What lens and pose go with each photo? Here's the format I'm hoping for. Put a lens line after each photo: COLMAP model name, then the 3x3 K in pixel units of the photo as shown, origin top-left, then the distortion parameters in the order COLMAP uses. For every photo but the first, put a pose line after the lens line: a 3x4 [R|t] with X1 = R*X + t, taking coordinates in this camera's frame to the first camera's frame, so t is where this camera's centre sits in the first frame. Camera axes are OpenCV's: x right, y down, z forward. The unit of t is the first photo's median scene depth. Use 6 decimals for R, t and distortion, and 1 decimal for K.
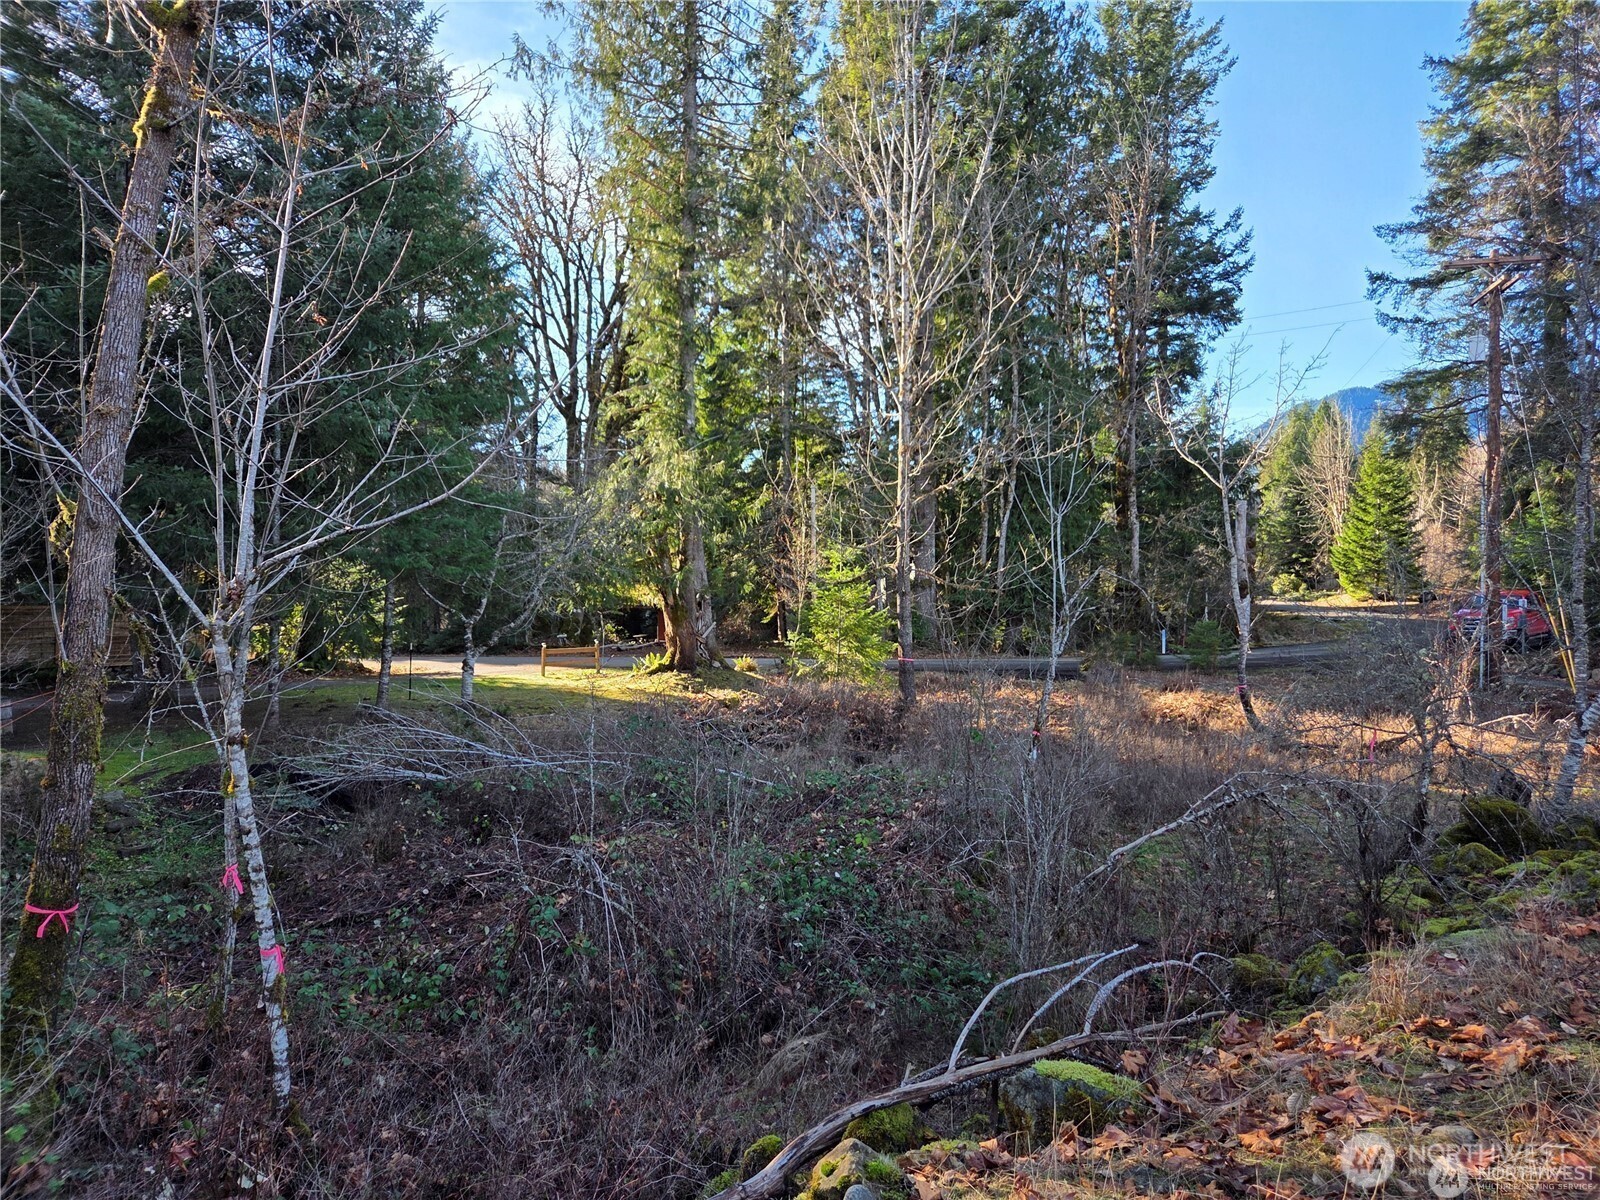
lens RADIAL K [[1064.7, 0, 800.0], [0, 1064.7, 600.0], [0, 0, 1]] dist [0.005764, 0.004762]
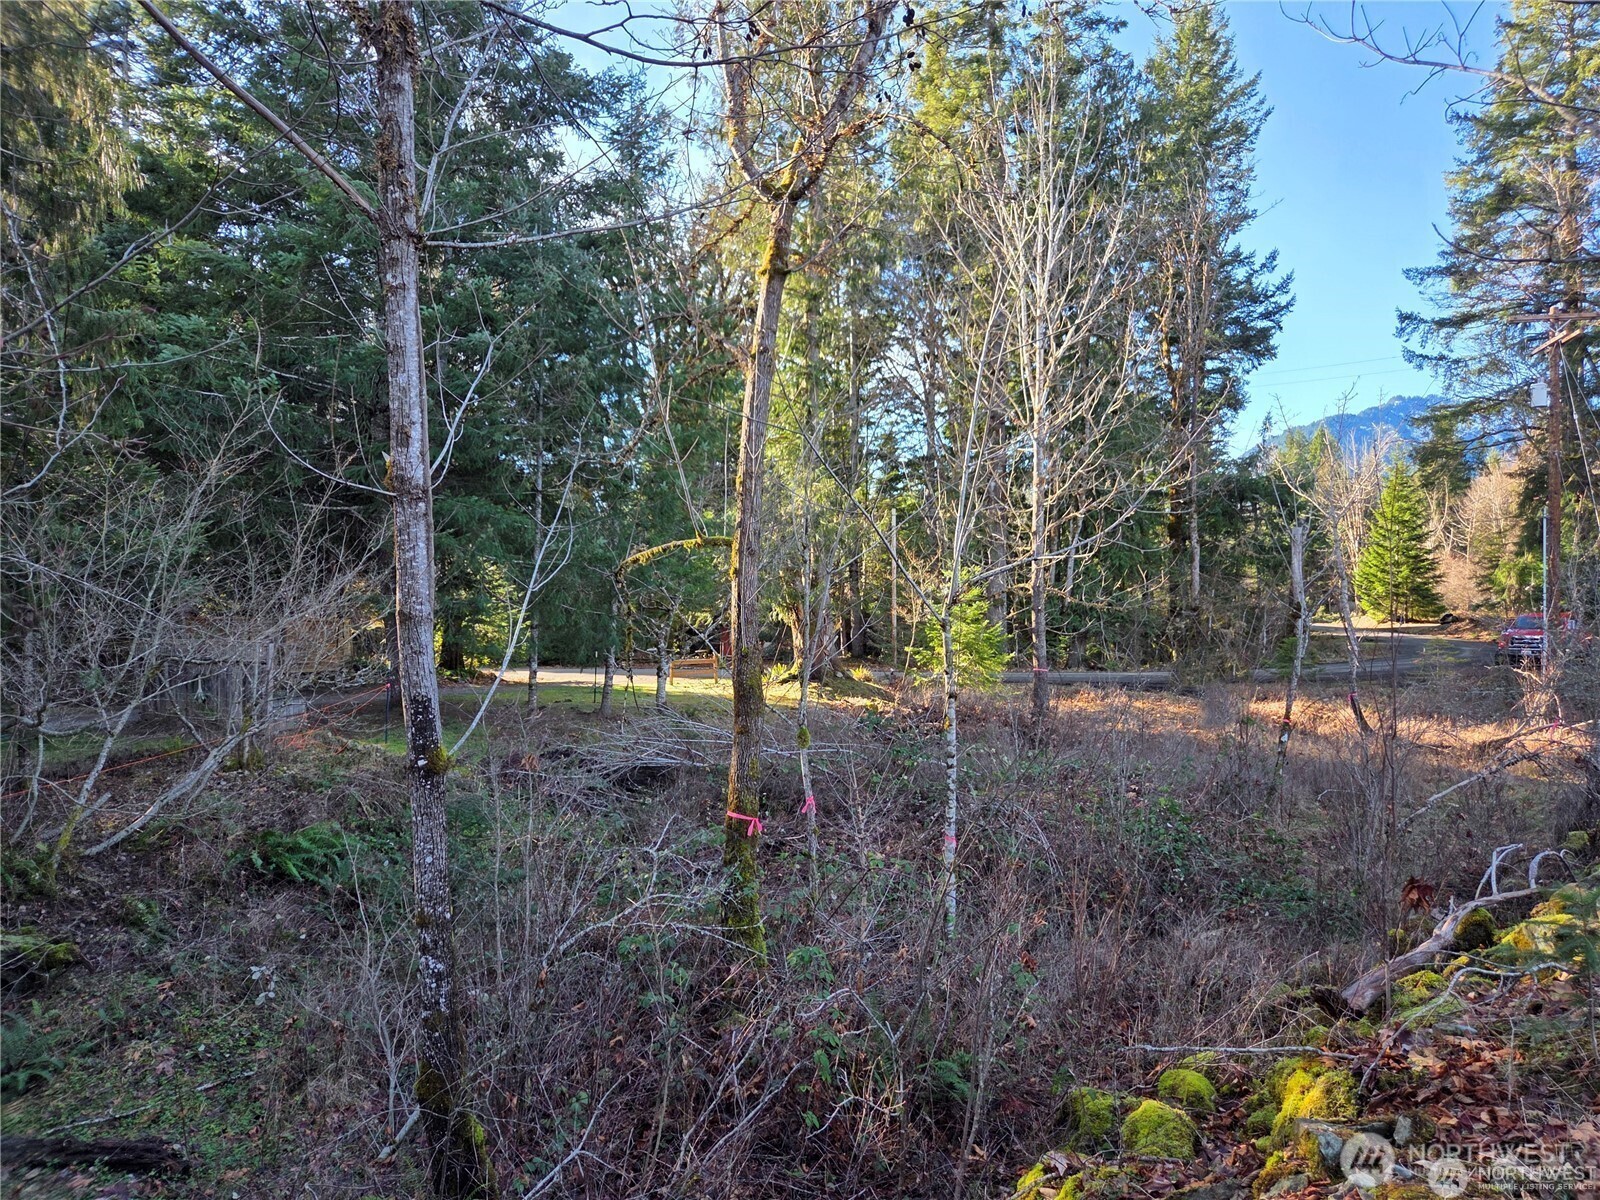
lens RADIAL K [[1089.4, 0, 800.0], [0, 1089.4, 600.0], [0, 0, 1]] dist [0.027398, -0.003031]
pose [[0.999403, 0.007205, 0.033783, -0.096824], [-0.006559, 0.999794, -0.019203, 0.003616], [-0.033915, 0.018969, 0.999245, -0.067264]]
